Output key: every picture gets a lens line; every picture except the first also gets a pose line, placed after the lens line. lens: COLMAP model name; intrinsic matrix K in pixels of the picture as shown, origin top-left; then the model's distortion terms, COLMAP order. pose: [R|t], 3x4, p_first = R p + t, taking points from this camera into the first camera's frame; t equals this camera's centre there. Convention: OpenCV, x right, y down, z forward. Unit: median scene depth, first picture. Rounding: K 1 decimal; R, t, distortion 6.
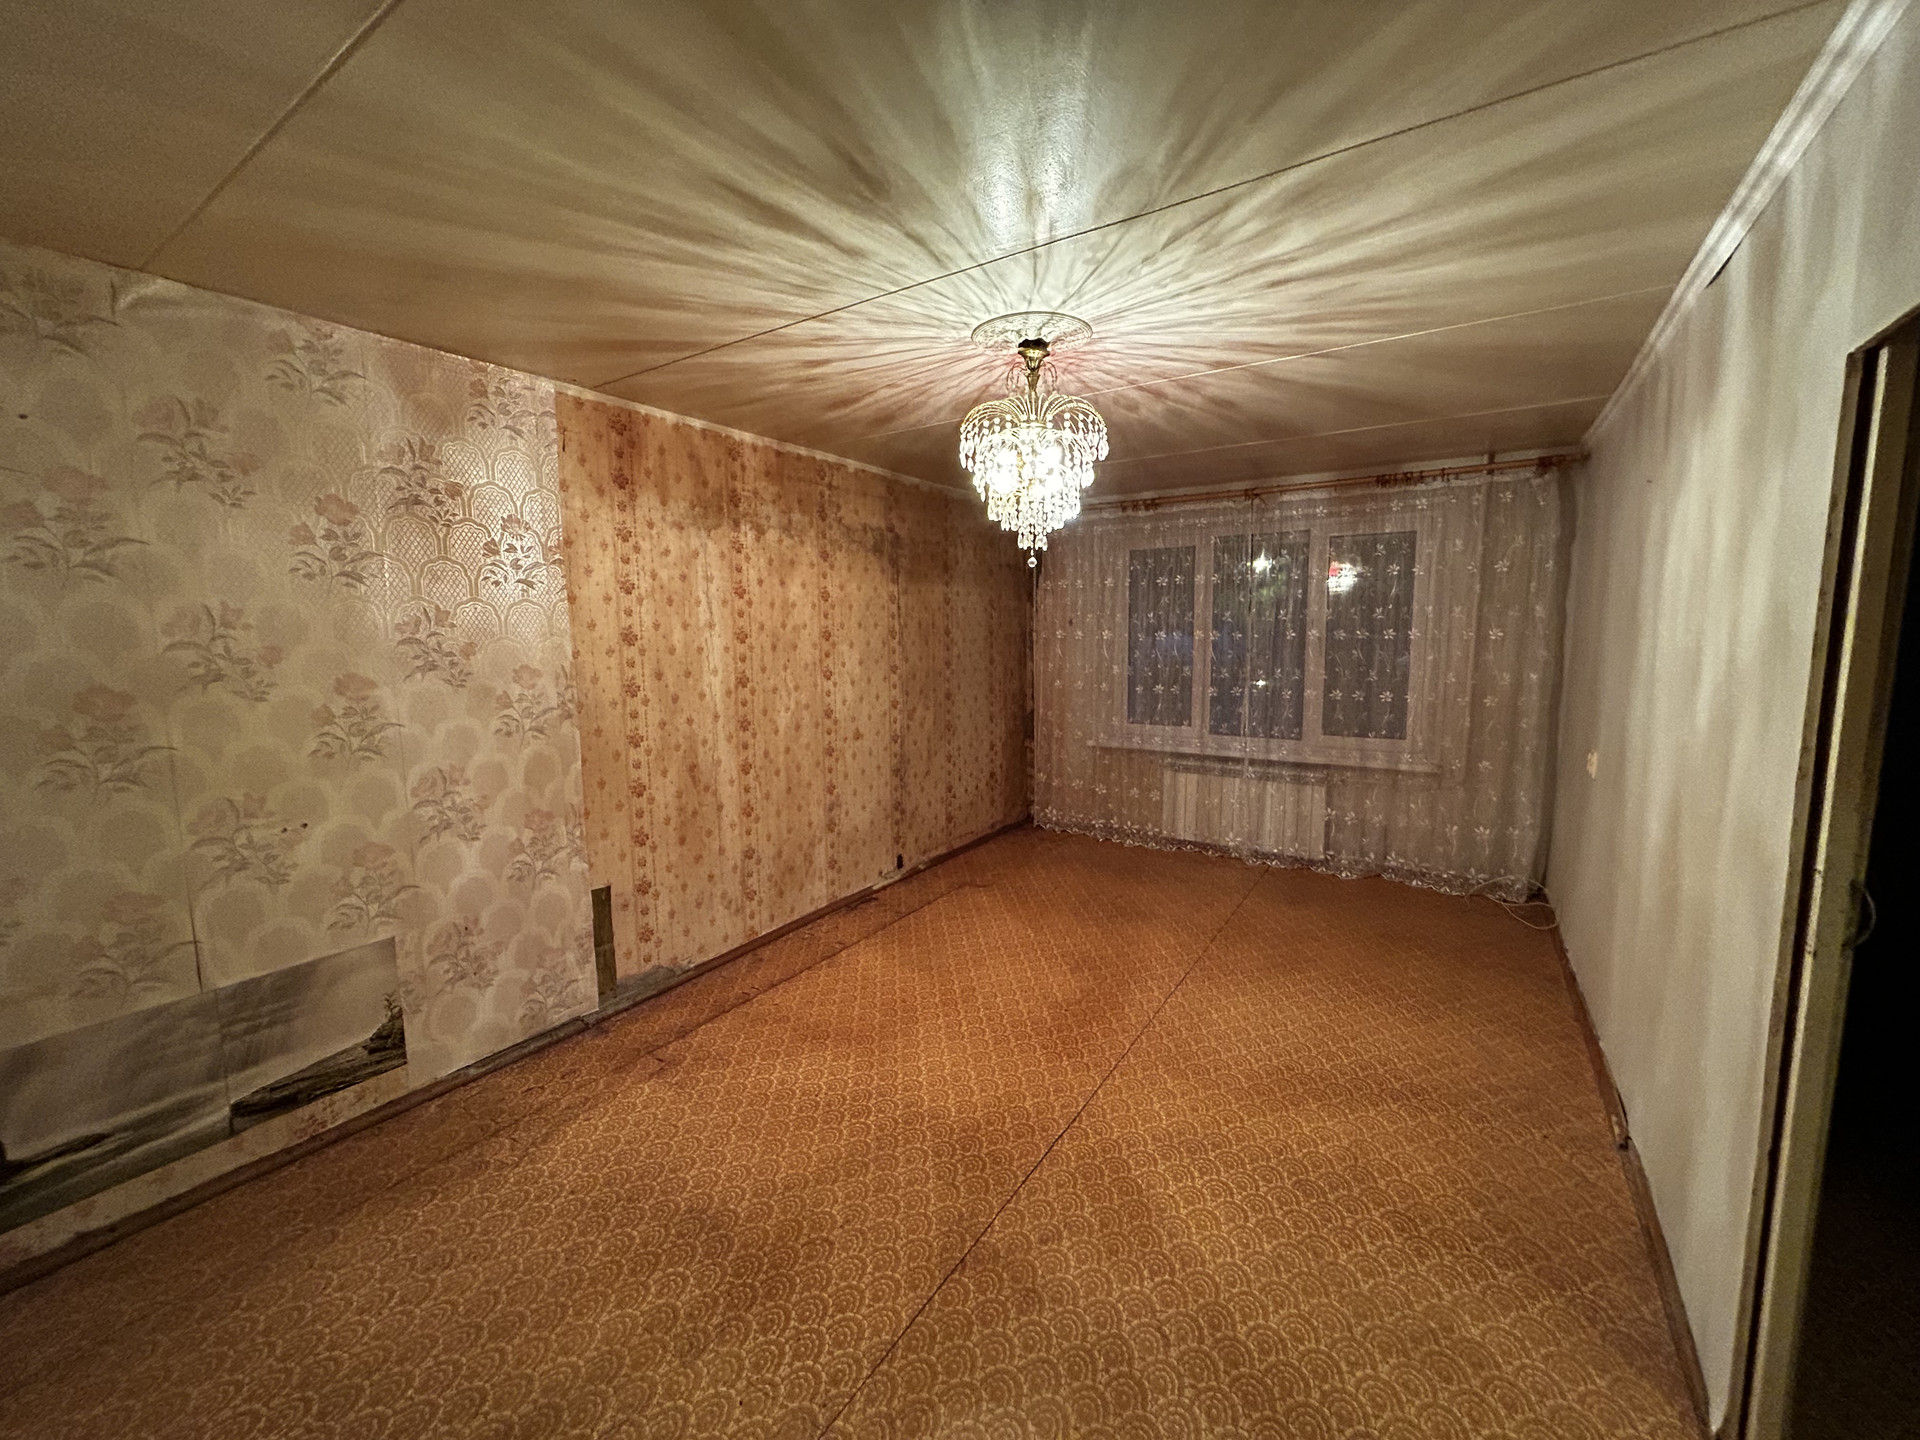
lens RADIAL K [[770.8, 0, 961.8], [0, 770.8, 719.8], [0, 0, 1]] dist [-0.000035, -0.000038]
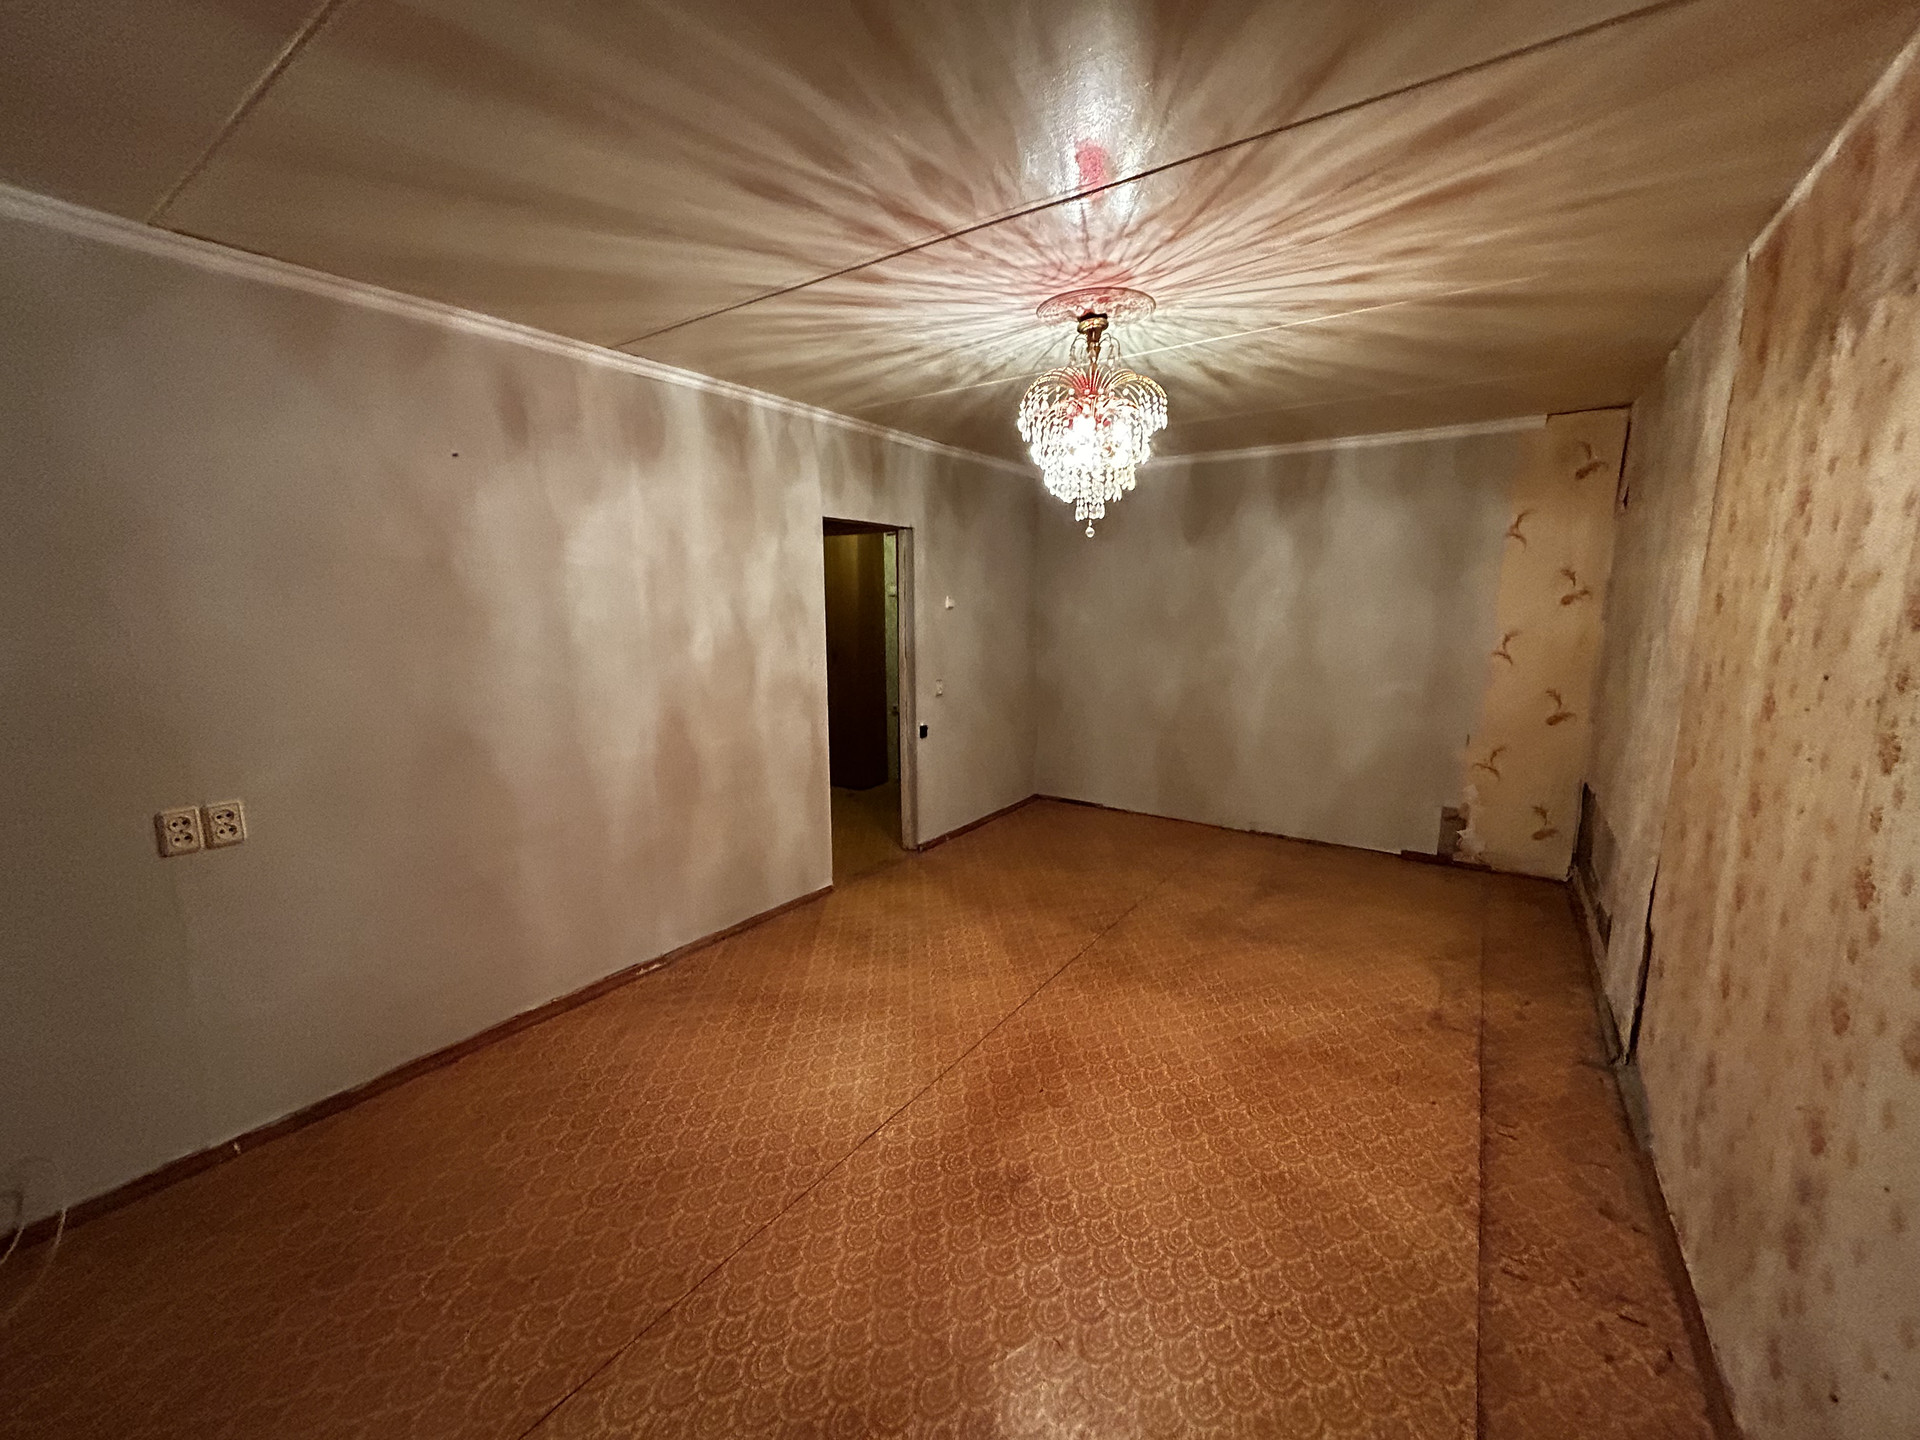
lens RADIAL K [[770.8, 0, 959.9], [0, 770.8, 721.3], [0, 0, 1]] dist [-0.000035, -0.000038]
pose [[-0.999622, 0.011666, 0.024889, 0.245305], [0.018028, 0.961771, 0.273262, -0.249022], [-0.020749, 0.273608, -0.961618, 2.081558]]
